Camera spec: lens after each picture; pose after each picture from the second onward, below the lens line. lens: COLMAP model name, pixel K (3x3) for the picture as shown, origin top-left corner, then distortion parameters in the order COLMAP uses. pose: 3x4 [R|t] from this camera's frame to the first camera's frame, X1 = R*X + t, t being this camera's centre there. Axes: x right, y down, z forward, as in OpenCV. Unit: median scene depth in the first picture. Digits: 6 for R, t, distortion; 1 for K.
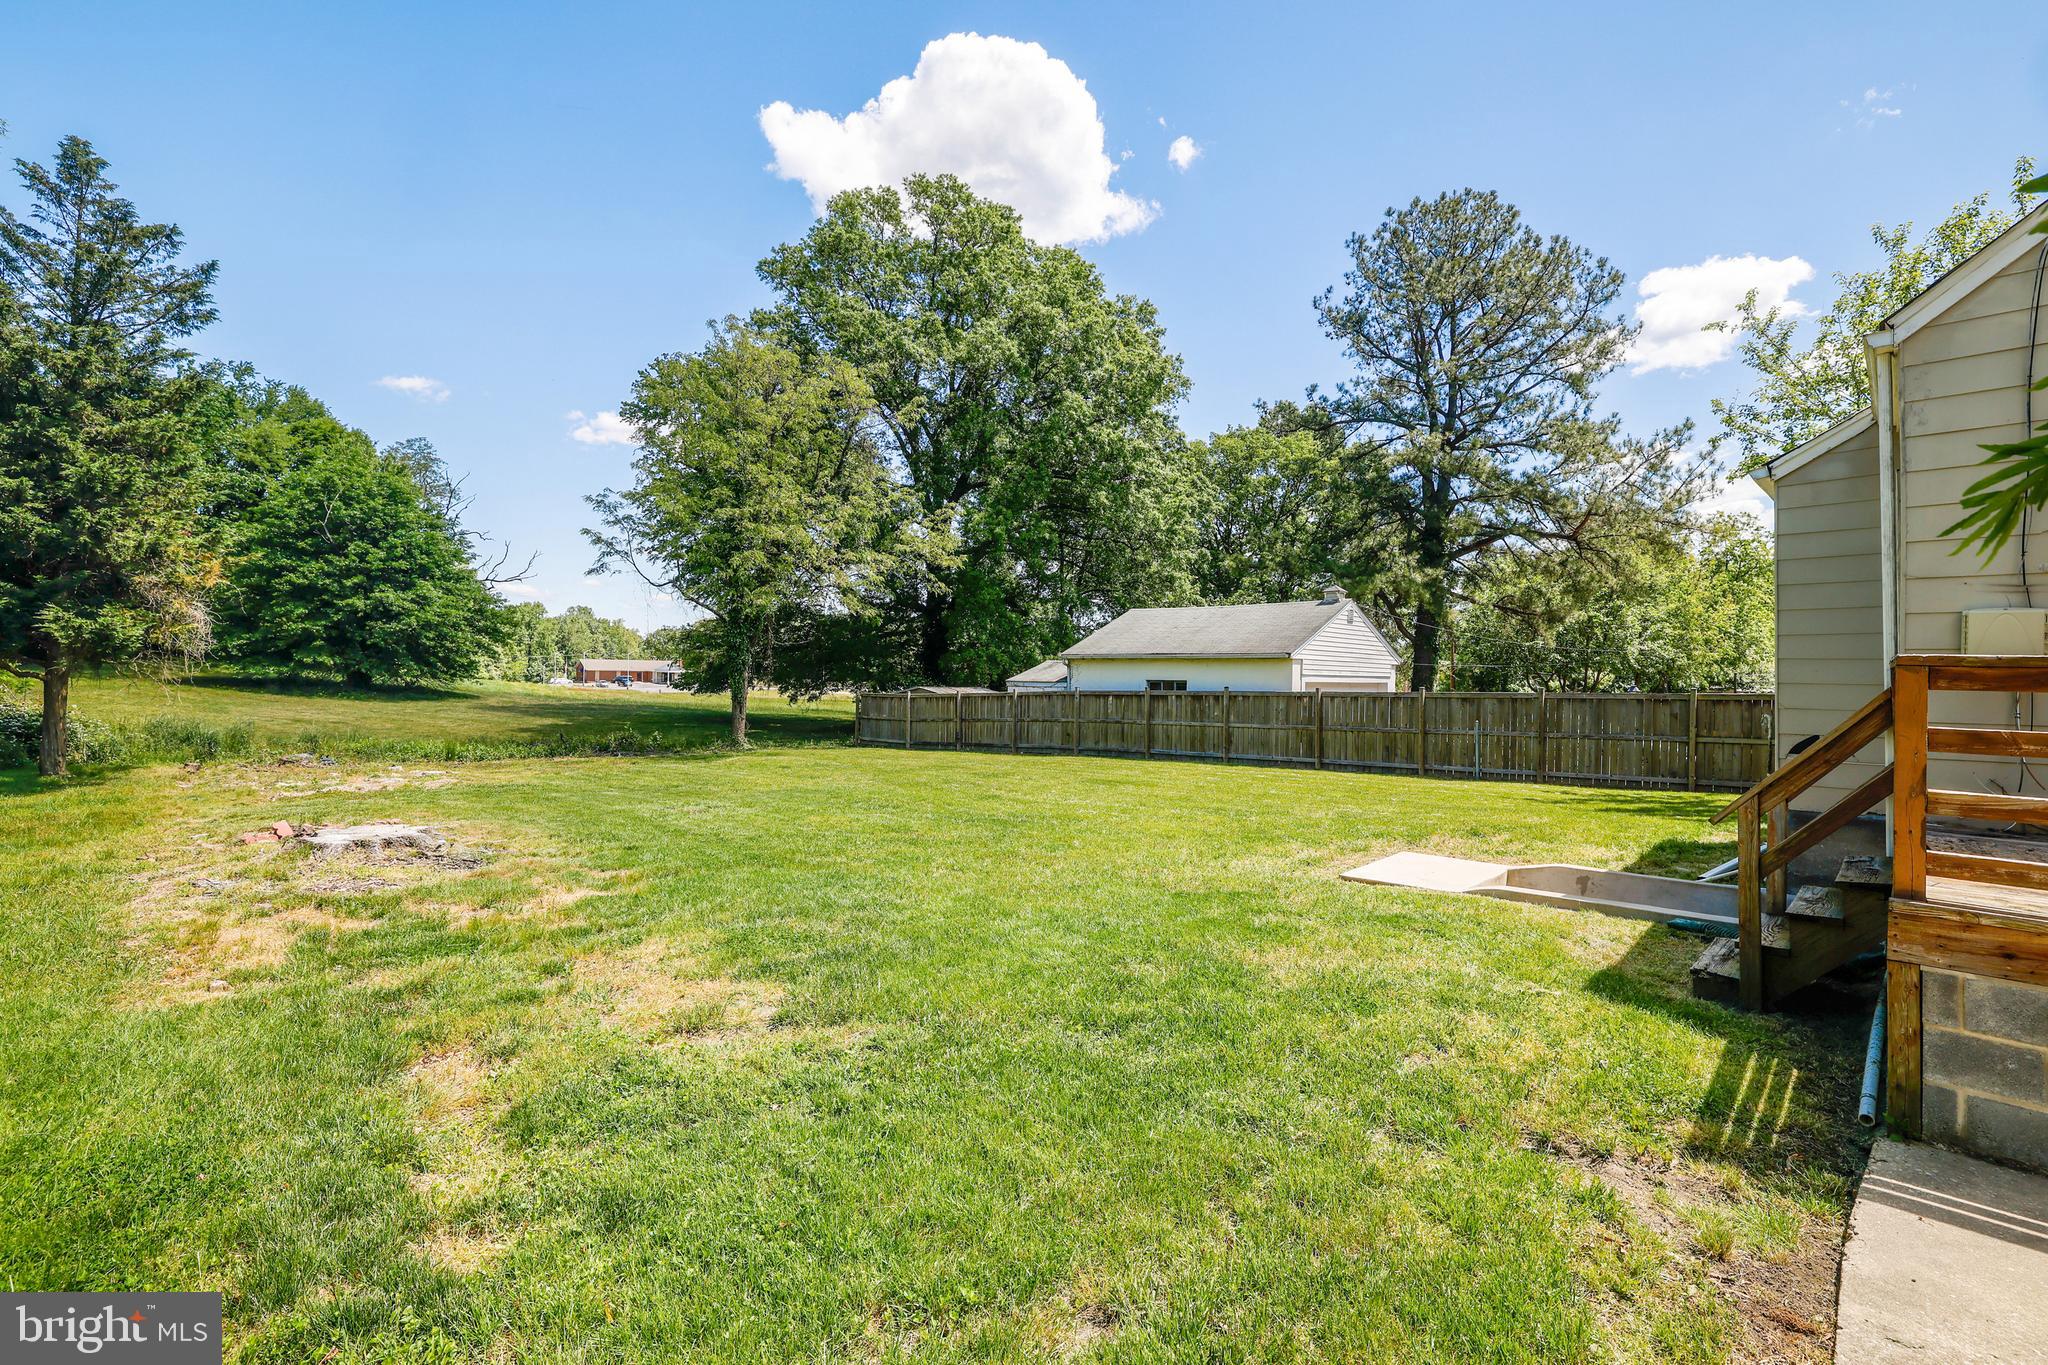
lens RADIAL K [[864.6, 0, 1027.9], [0, 864.6, 677.0], [0, 0, 1]] dist [-0.014452, 0.000663]
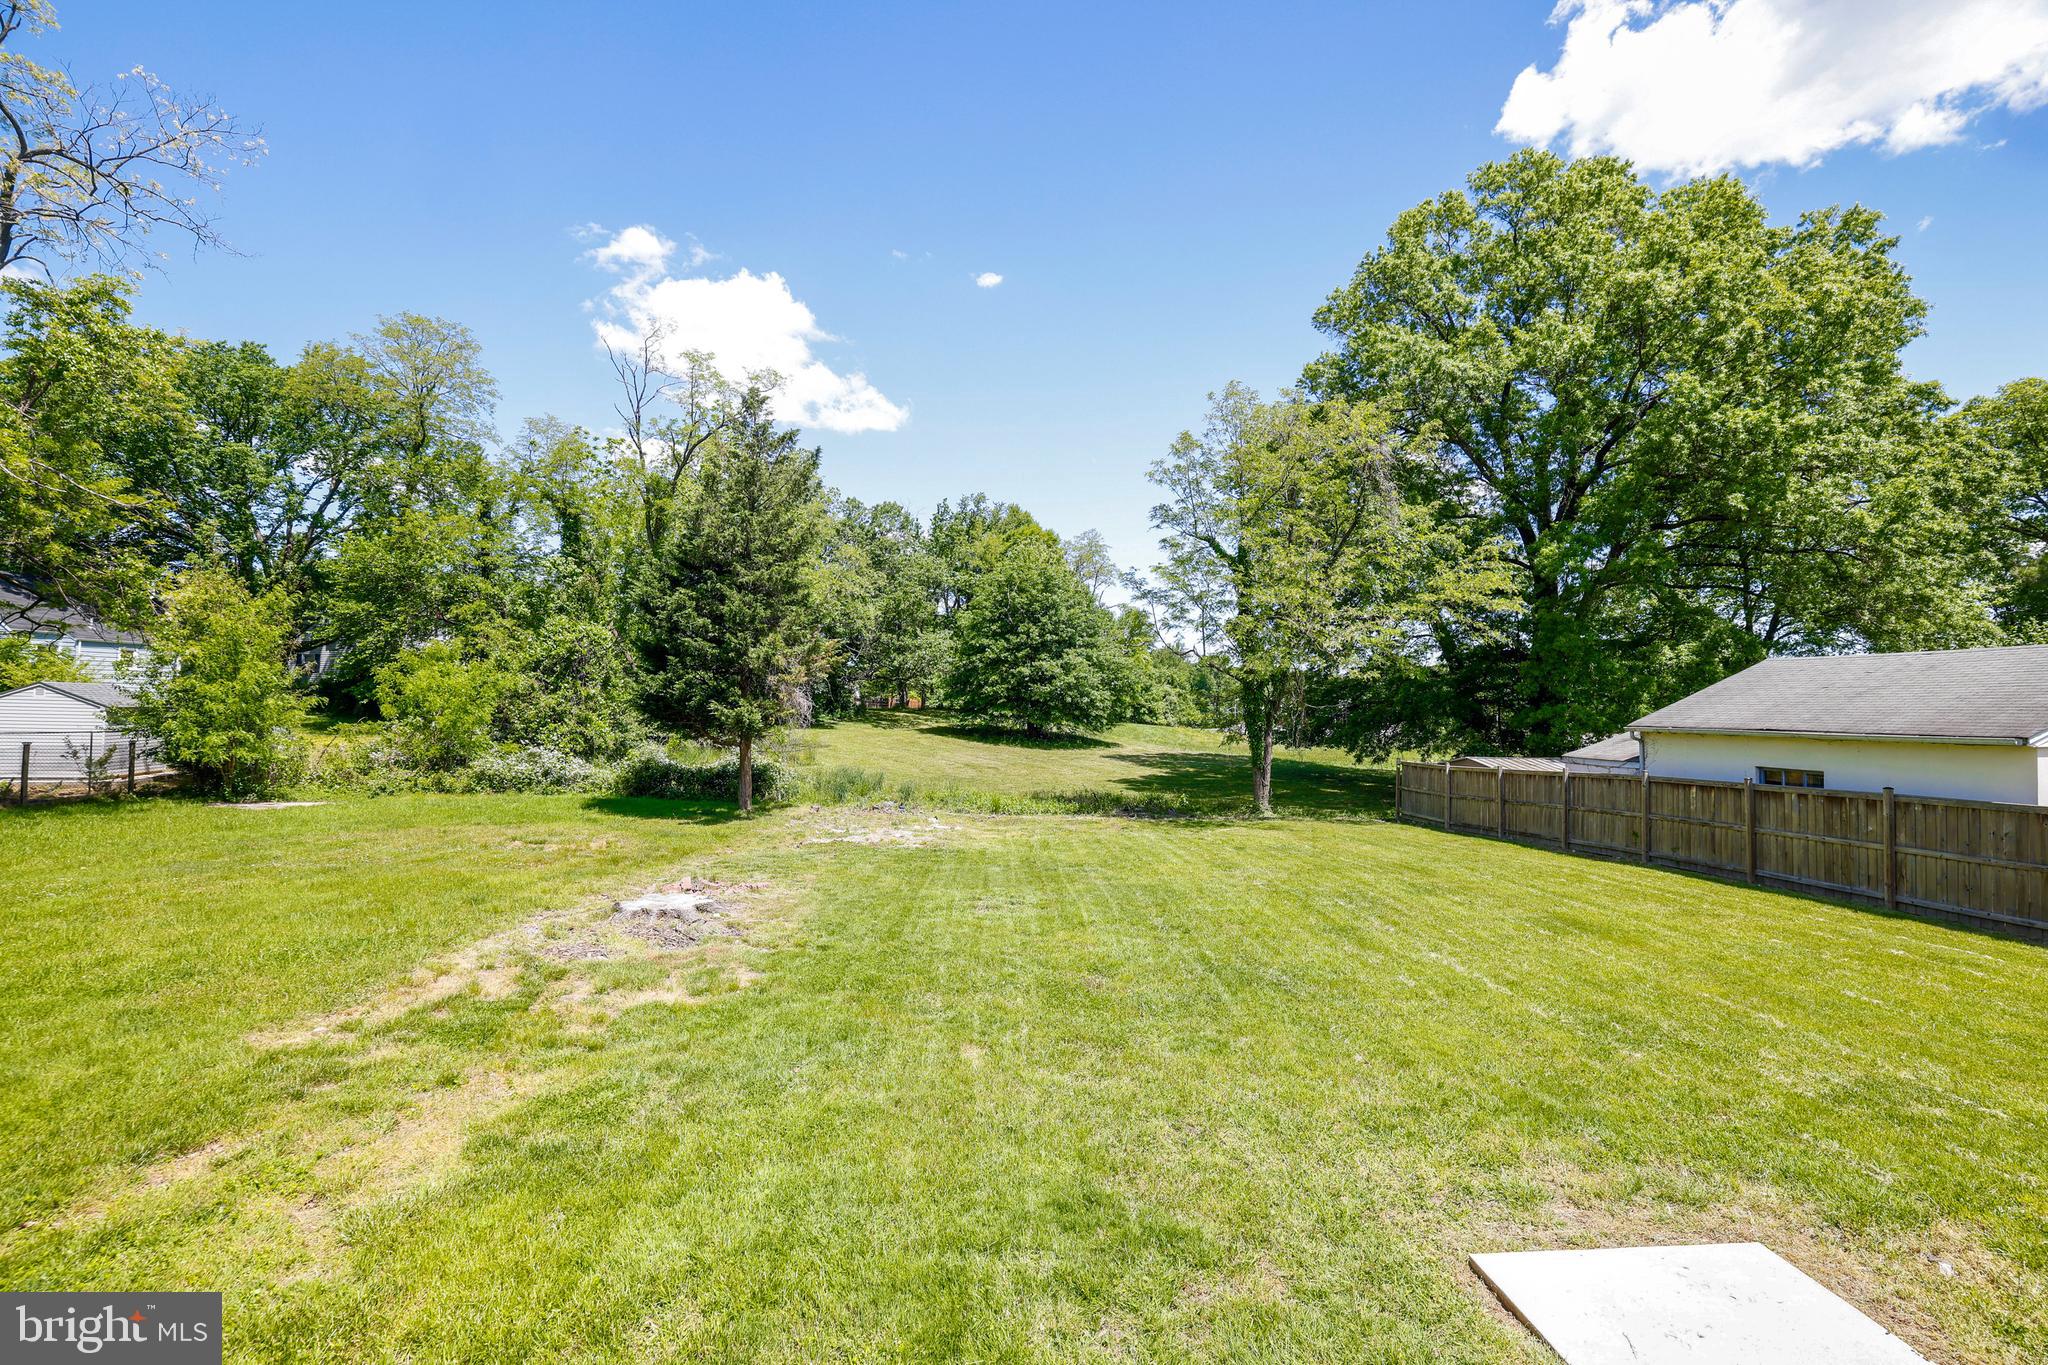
lens RADIAL K [[864.6, 0, 1027.9], [0, 864.6, 677.0], [0, 0, 1]] dist [-0.014452, 0.000663]
pose [[0.757601, -0.027445, -0.652140, 0.098288], [-0.009206, 0.998567, -0.052719, -0.017888], [0.652652, 0.045943, 0.756263, 0.078180]]
